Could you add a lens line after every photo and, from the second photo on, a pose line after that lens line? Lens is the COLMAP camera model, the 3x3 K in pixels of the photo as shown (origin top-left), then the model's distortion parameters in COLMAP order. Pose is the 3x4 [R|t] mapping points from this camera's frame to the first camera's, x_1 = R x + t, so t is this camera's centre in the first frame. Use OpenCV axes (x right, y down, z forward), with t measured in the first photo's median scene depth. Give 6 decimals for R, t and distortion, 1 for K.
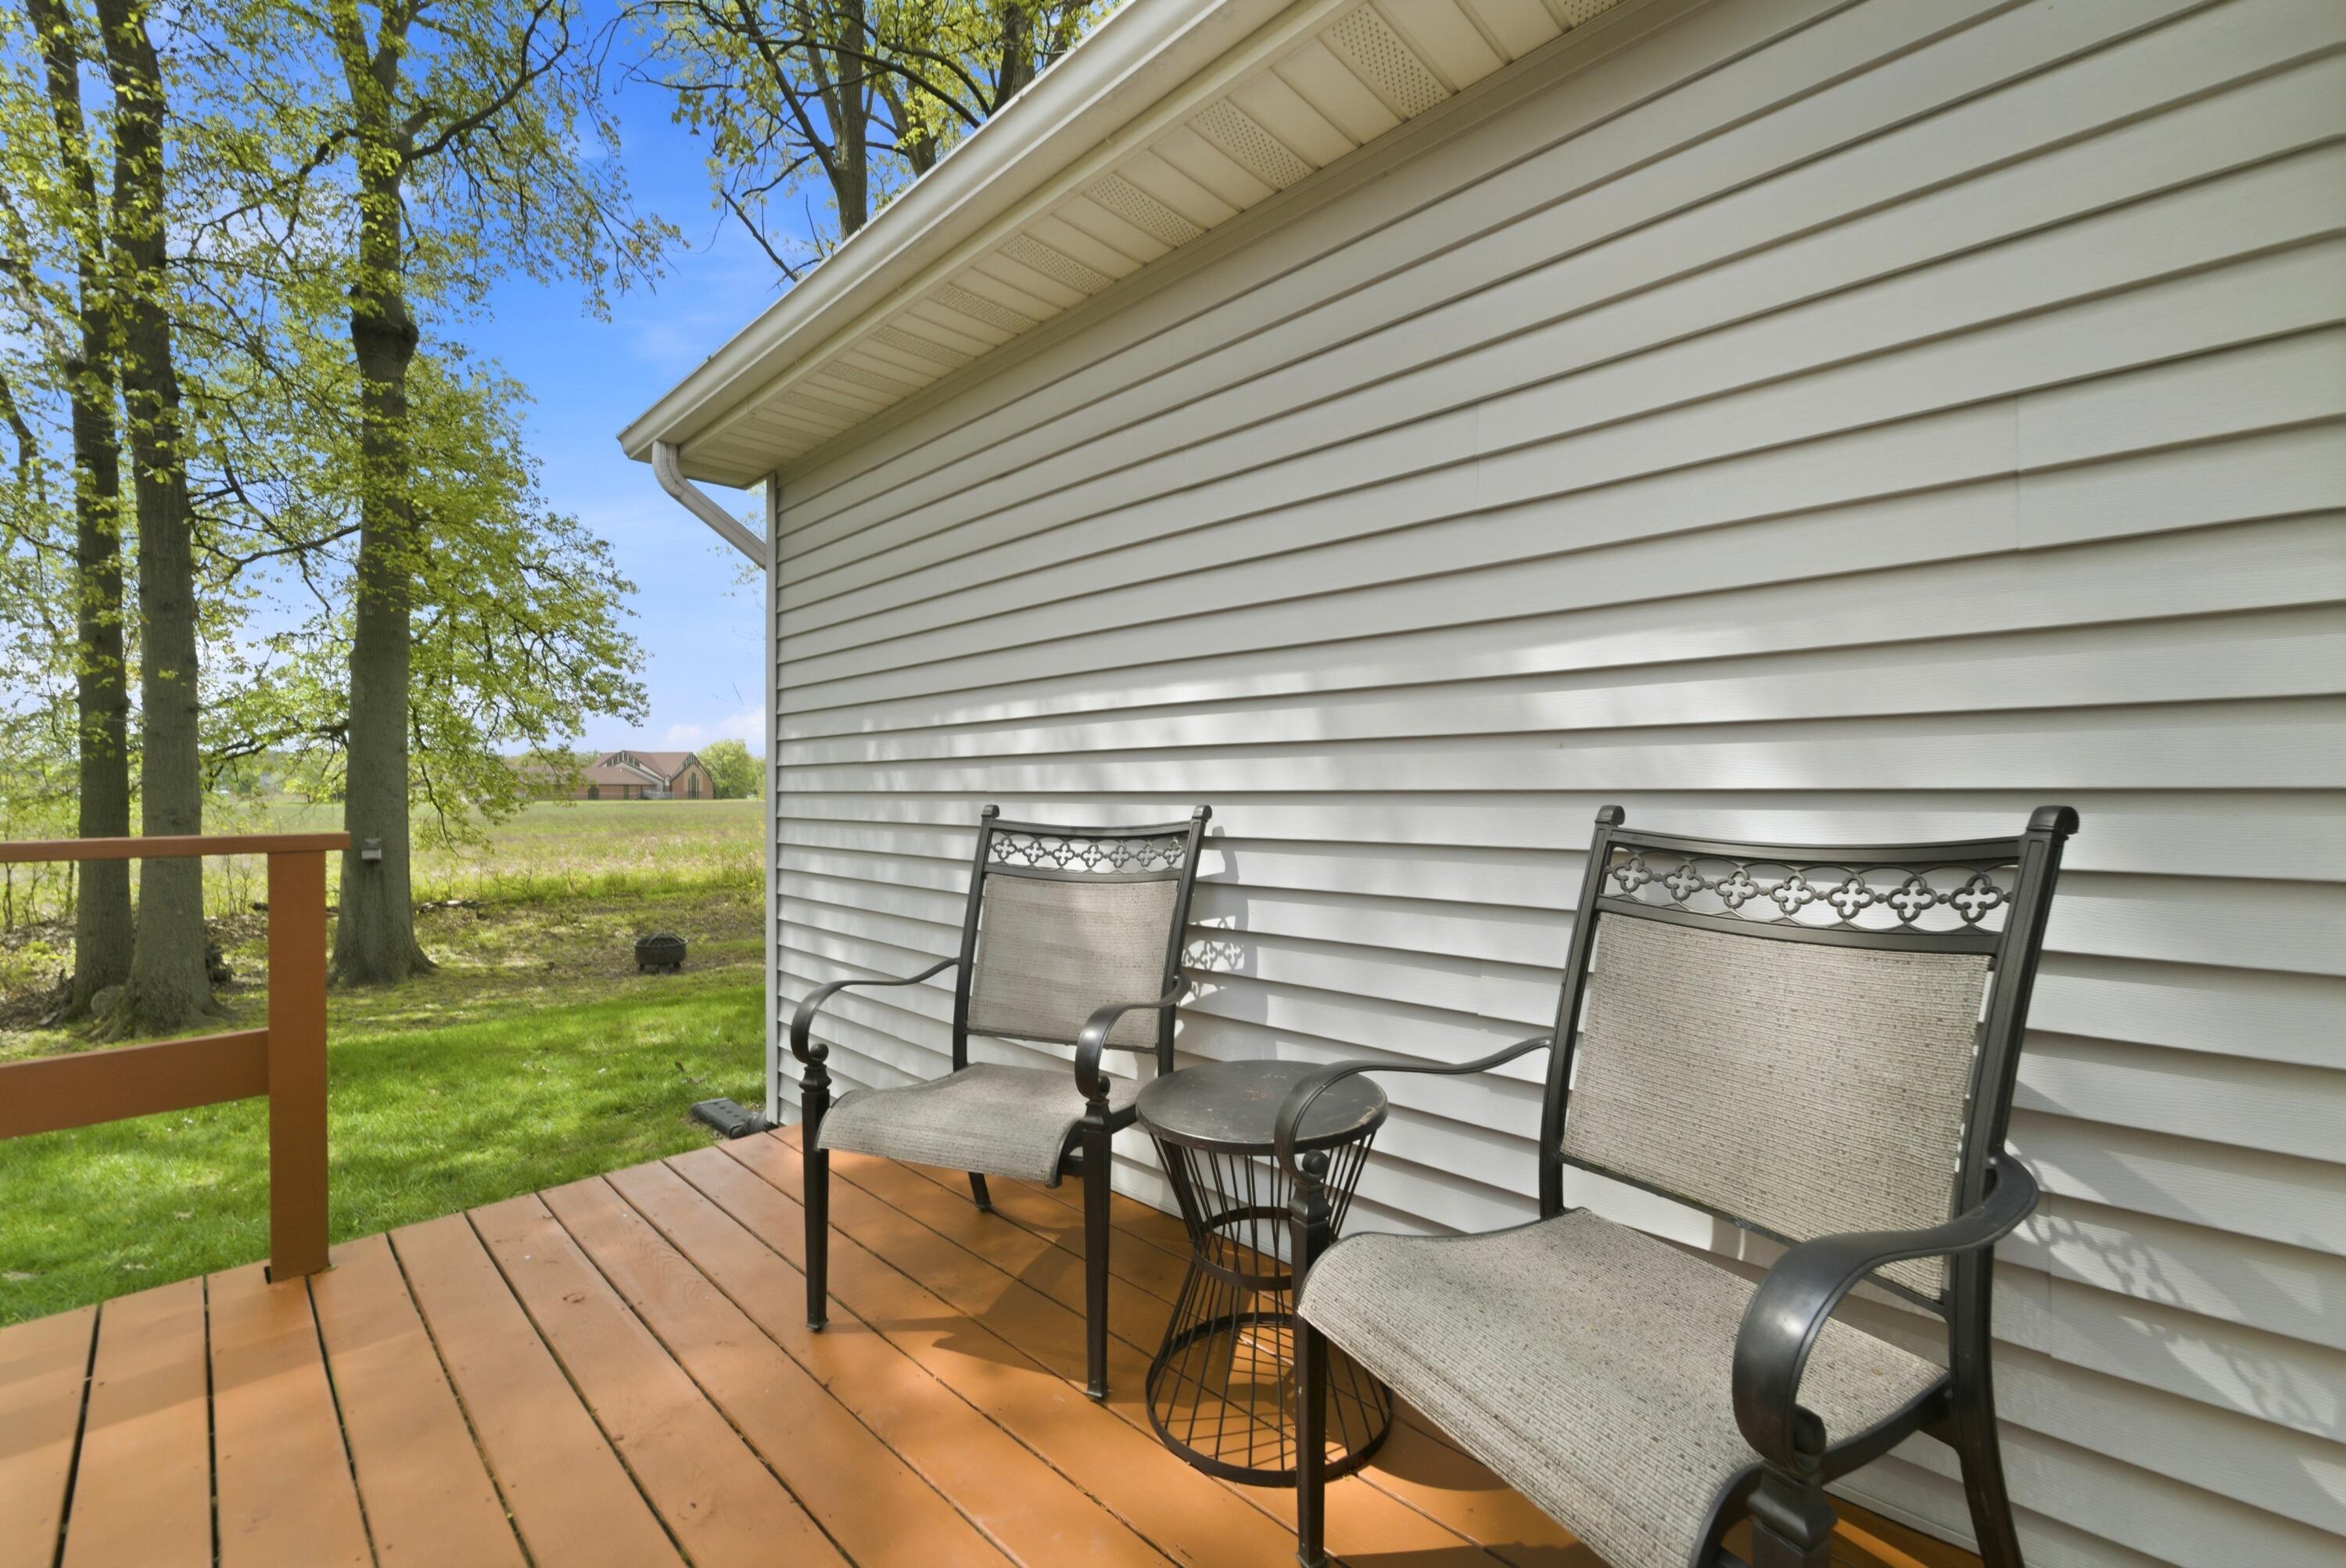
lens RADIAL K [[923.0, 0, 1177.4], [0, 923.0, 790.1], [0, 0, 1]] dist [0.047991, -0.018624]
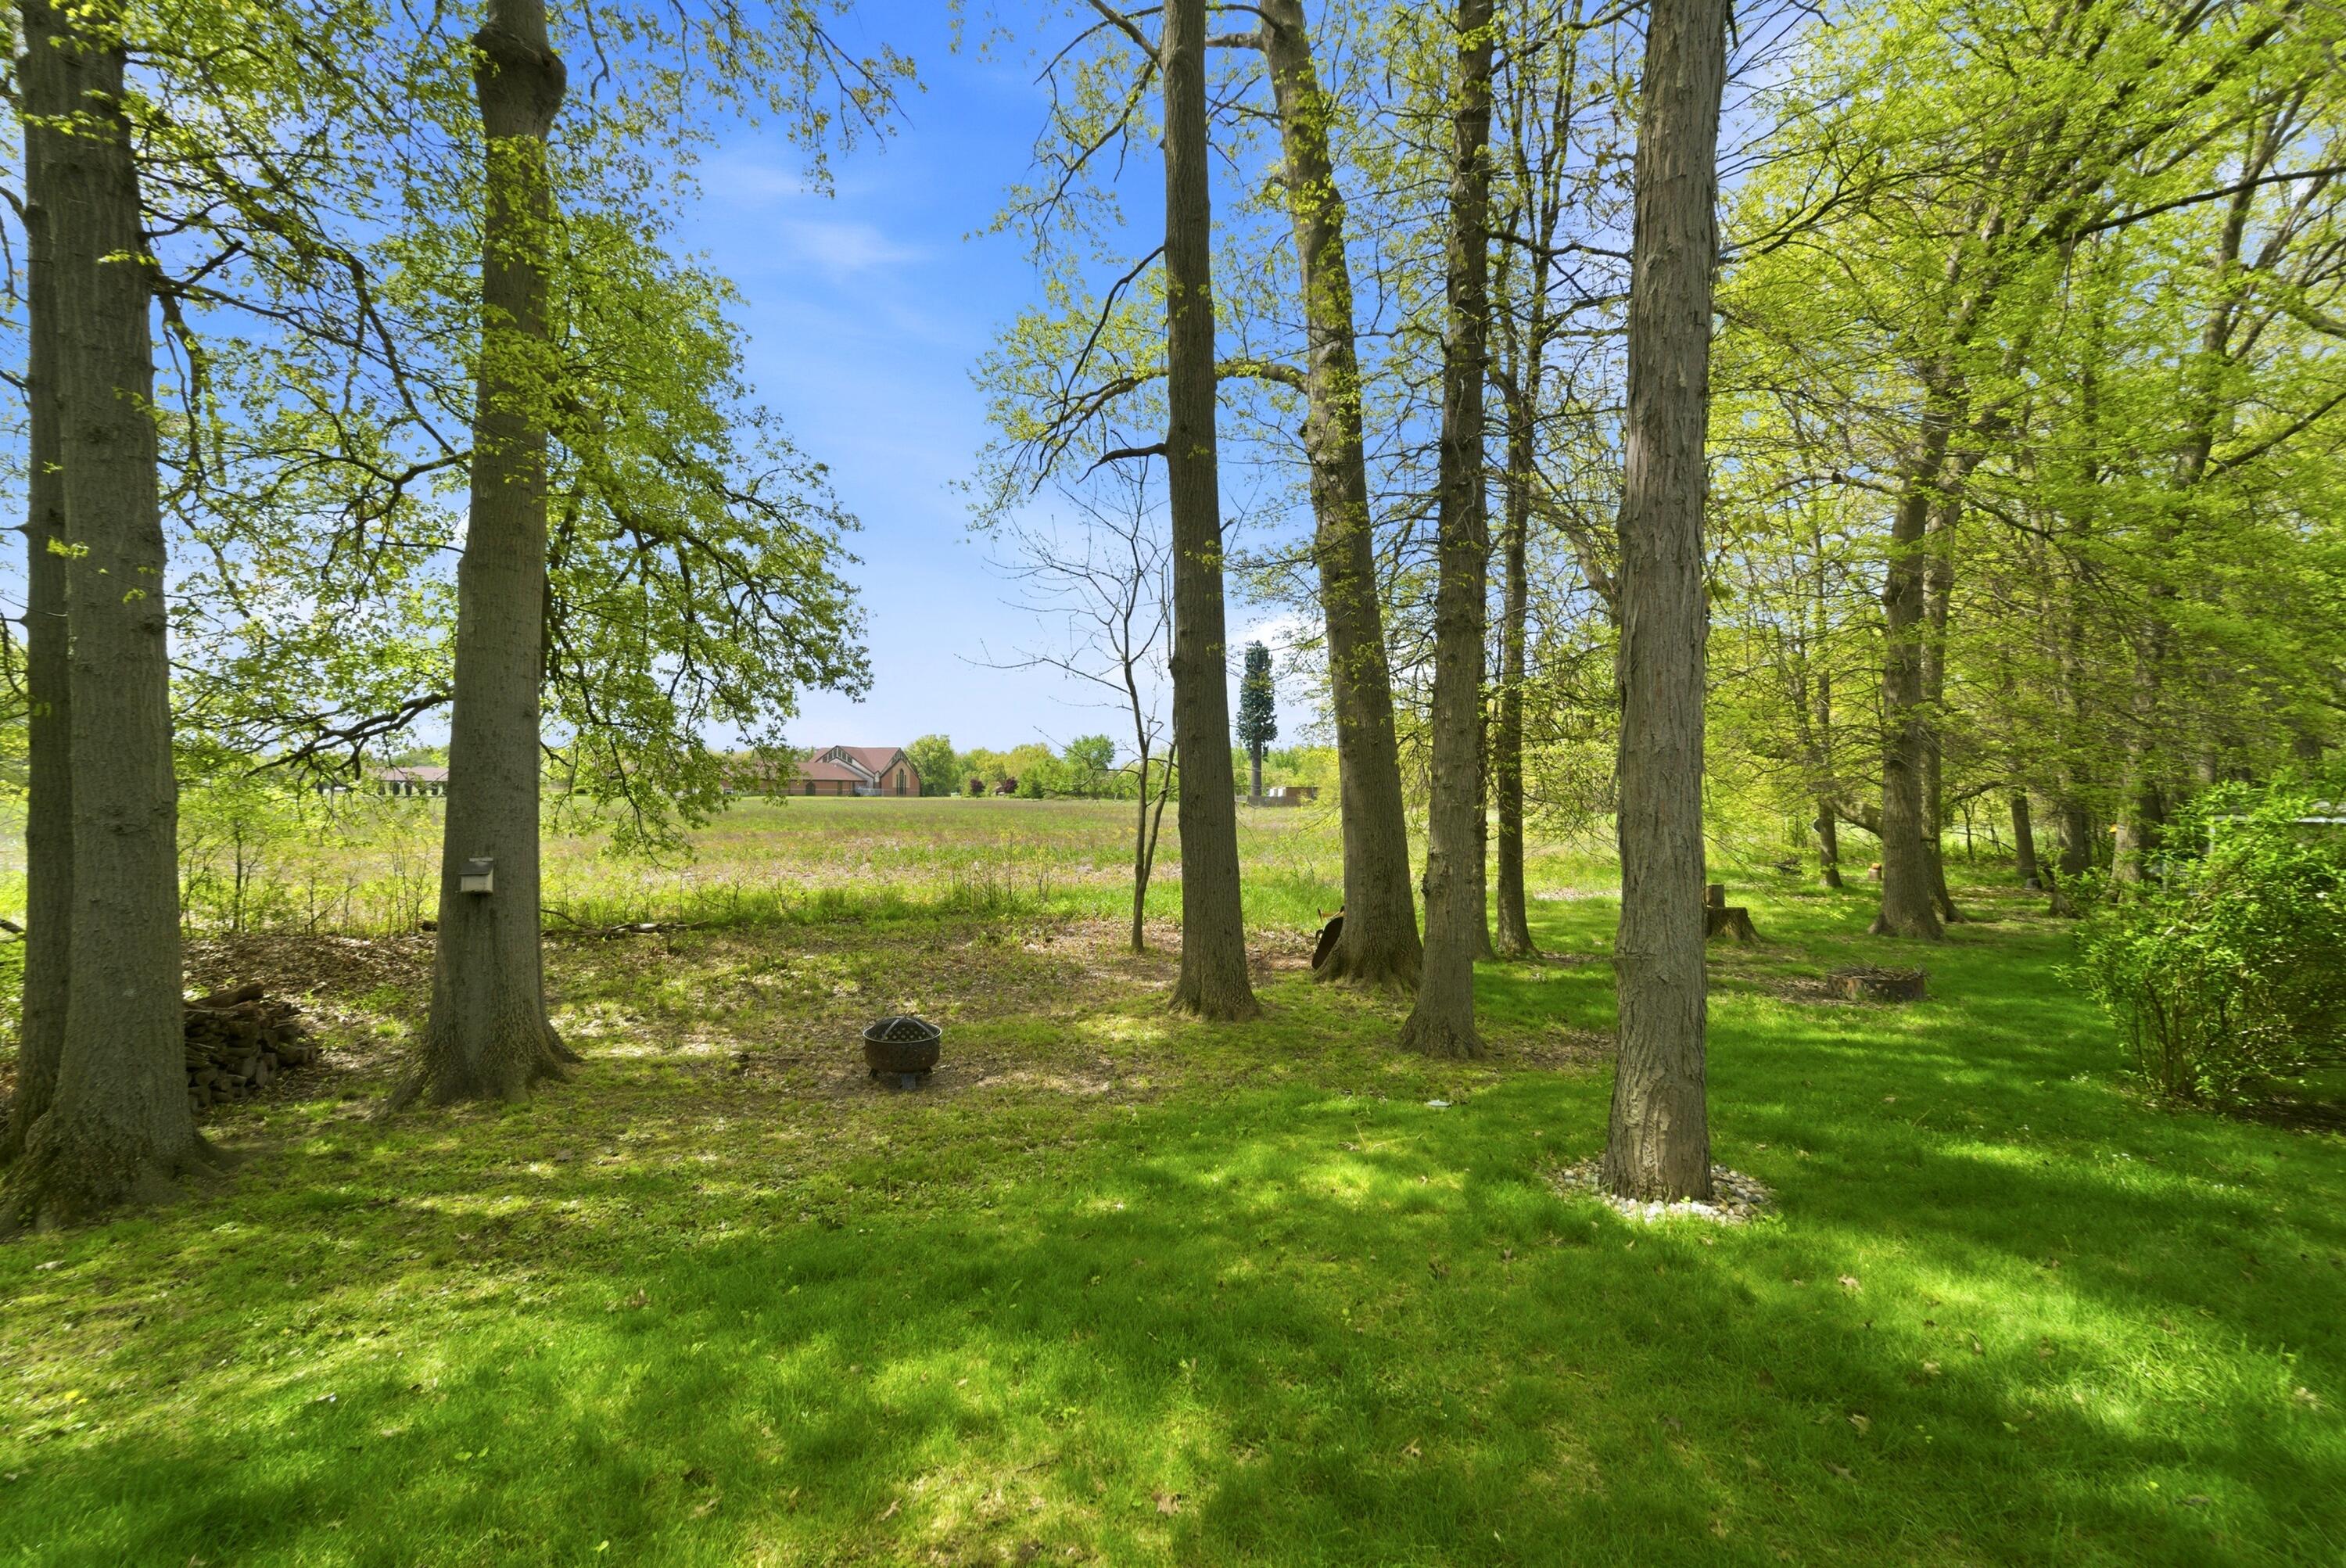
lens RADIAL K [[989.1, 0, 1202.0], [0, 989.1, 813.5], [0, 0, 1]] dist [0.005217, 0.000574]
pose [[0.983660, 0.016896, -0.179240, -0.152733], [-0.013033, 0.999657, 0.022710, 0.001251], [0.179563, -0.020003, 0.983543, 0.249322]]
